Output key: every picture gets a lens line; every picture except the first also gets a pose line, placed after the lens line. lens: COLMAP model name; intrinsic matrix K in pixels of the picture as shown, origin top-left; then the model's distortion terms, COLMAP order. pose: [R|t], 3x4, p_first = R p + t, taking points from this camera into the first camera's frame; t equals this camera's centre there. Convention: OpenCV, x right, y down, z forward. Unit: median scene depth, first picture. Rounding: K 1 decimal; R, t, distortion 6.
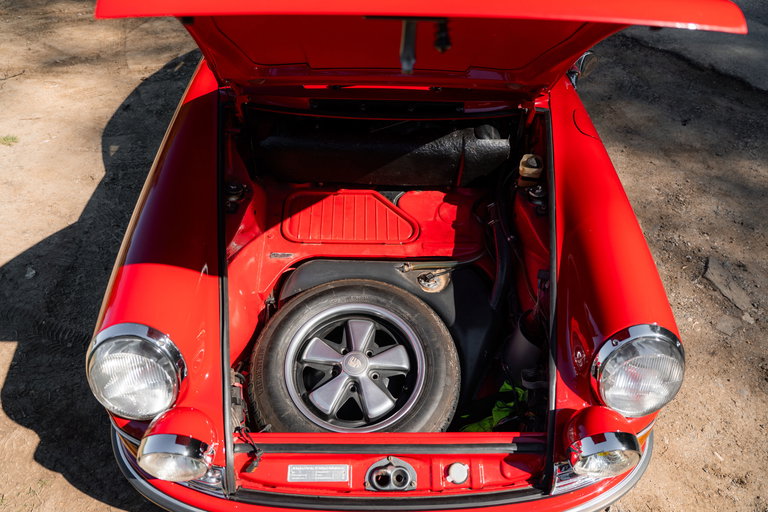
lens RADIAL K [[507.1, 0, 383.7], [0, 507.1, 276.6], [0, 0, 1]] dist [0.007276, -0.018933]
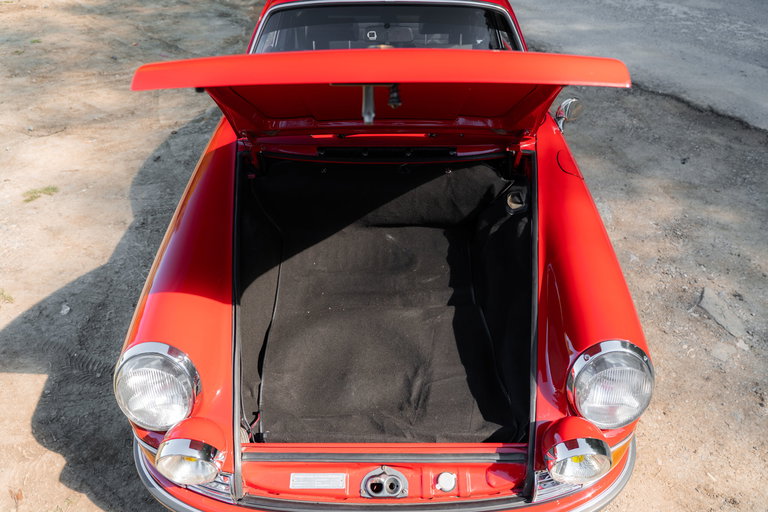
lens RADIAL K [[507.1, 0, 383.7], [0, 507.1, 276.6], [0, 0, 1]] dist [0.007276, -0.018933]
pose [[0.998999, -0.011855, -0.043136, 0.046815], [0.008139, 0.996320, -0.085330, 0.032113], [0.043989, 0.084893, 0.995419, -0.084453]]
